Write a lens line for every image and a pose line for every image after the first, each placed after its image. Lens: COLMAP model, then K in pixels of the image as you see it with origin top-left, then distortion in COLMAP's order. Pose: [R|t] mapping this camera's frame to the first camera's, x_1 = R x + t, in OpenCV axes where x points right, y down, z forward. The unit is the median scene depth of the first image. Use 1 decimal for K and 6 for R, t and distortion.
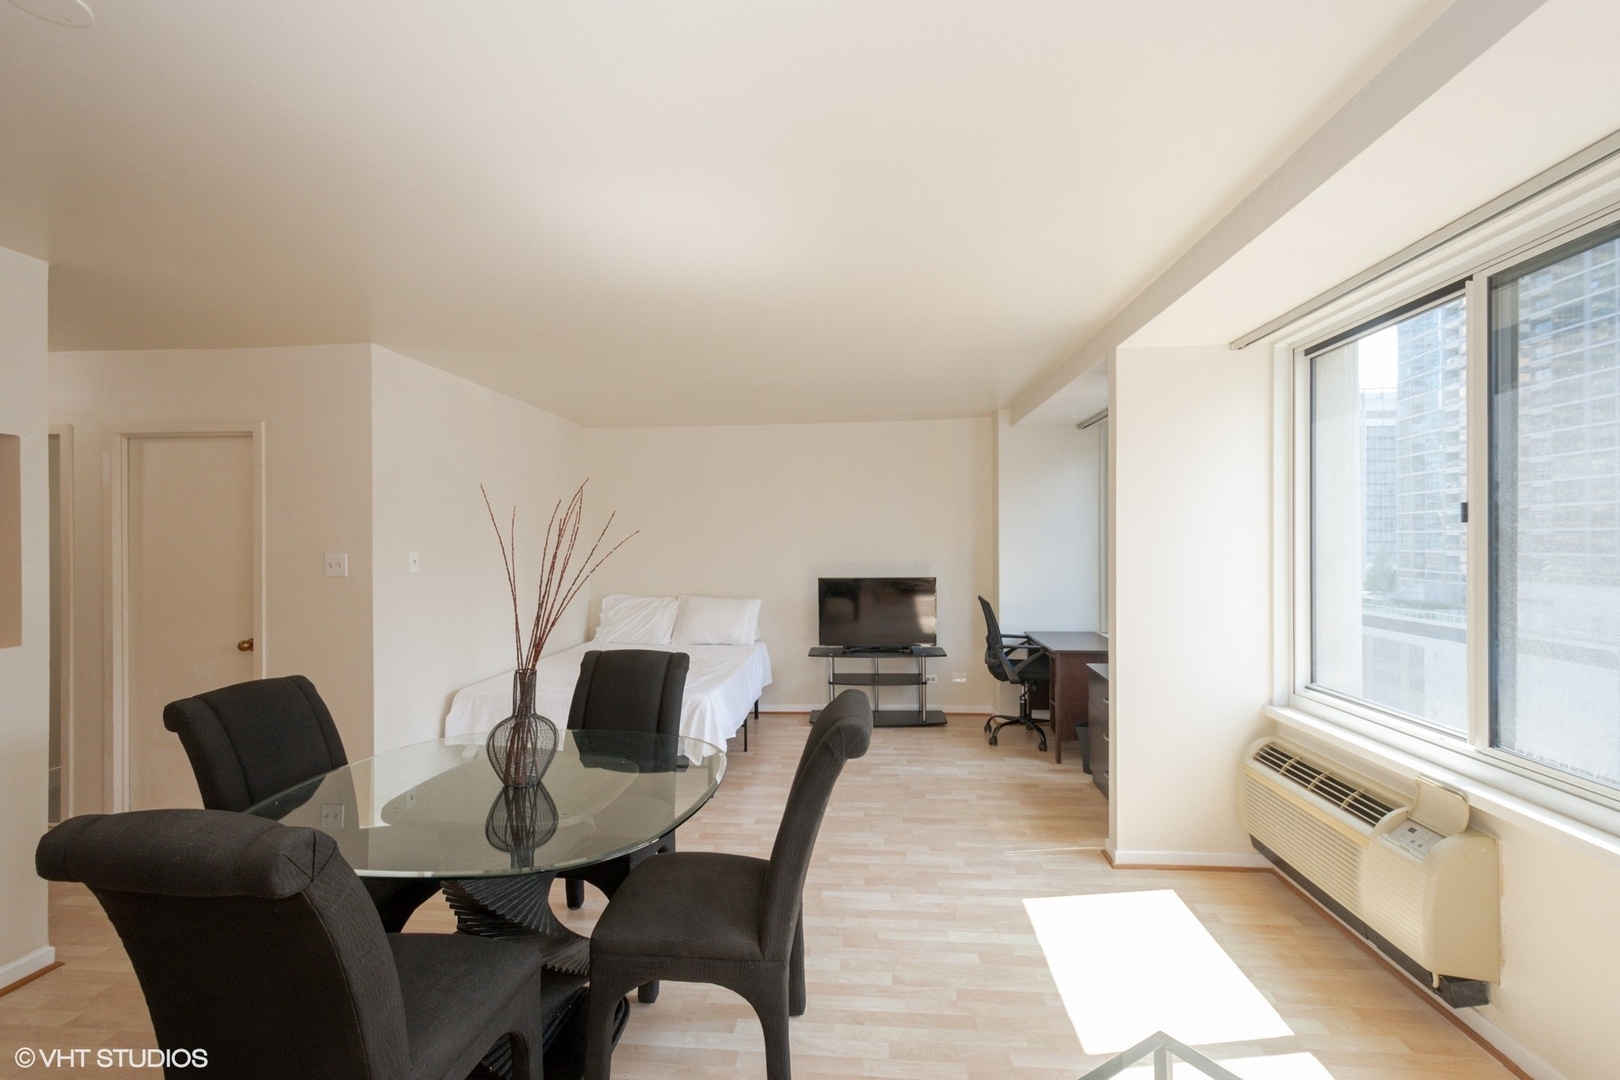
lens RADIAL K [[705.2, 0, 801.4], [0, 705.2, 545.9], [0, 0, 1]] dist [0.005480, -0.001469]
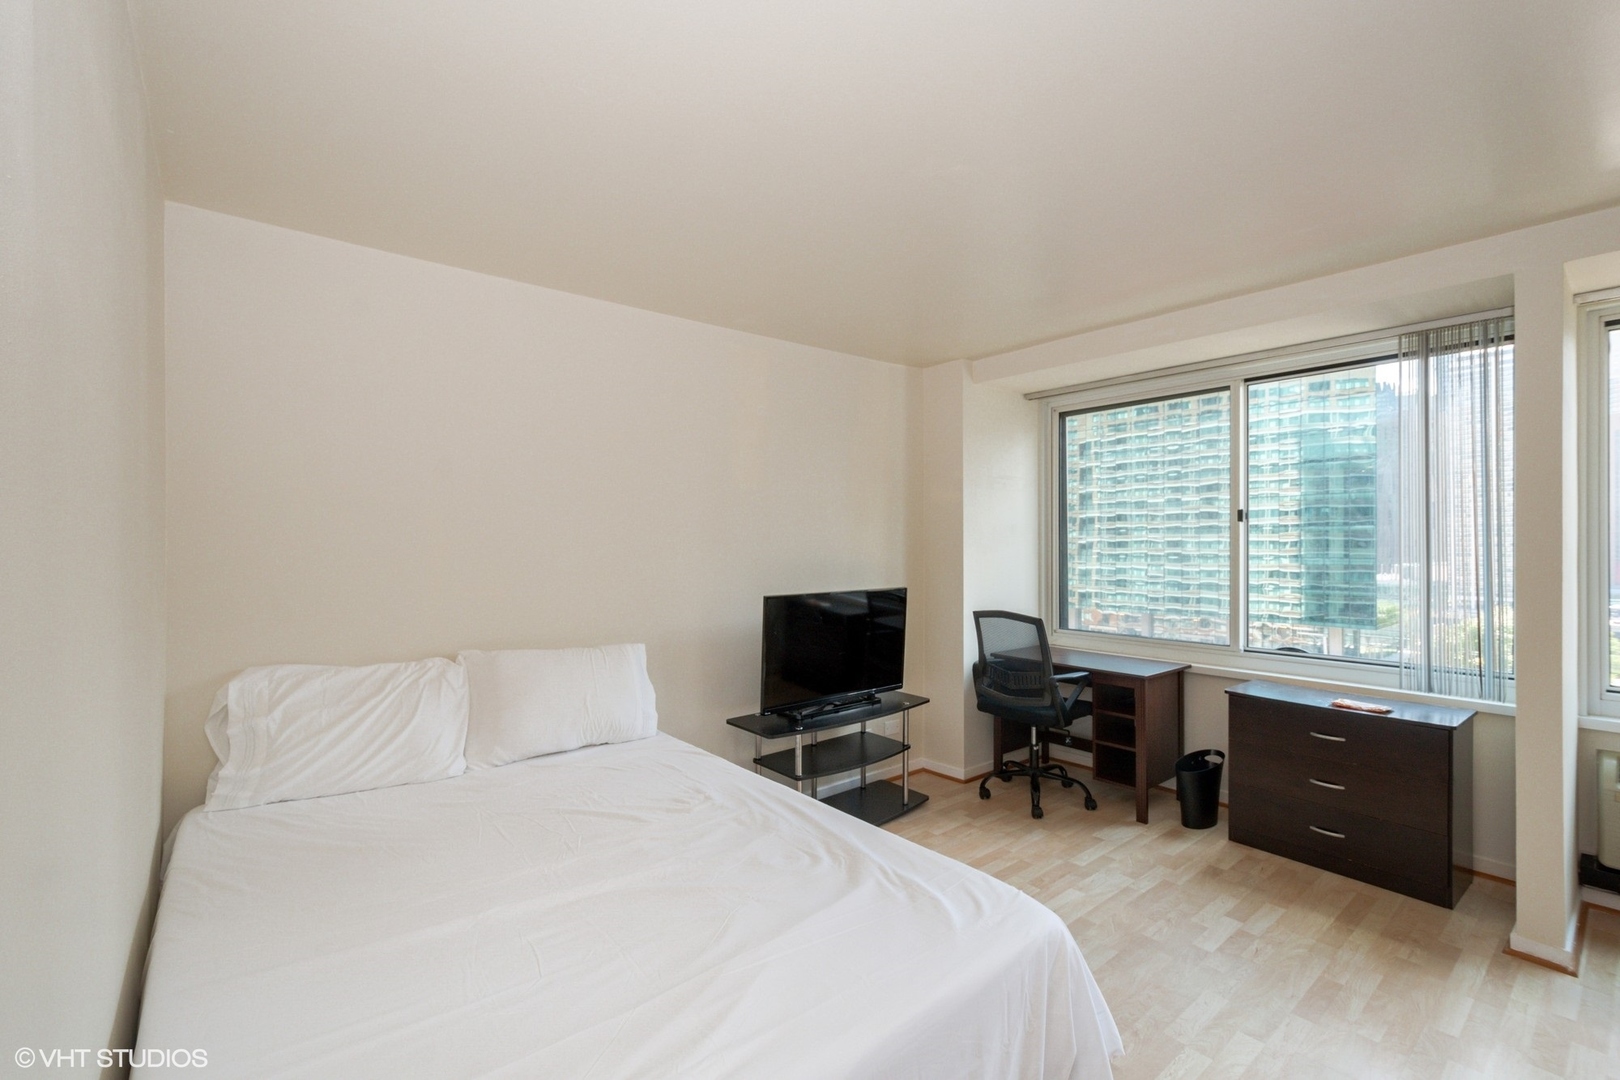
lens RADIAL K [[705.2, 0, 799.9], [0, 705.2, 542.7], [0, 0, 1]] dist [0.005480, -0.001469]
pose [[0.711859, 0.000240, 0.702322, -0.436918], [0.004736, 0.999976, -0.005142, 0.006709], [-0.702306, 0.006987, 0.711841, 0.708660]]
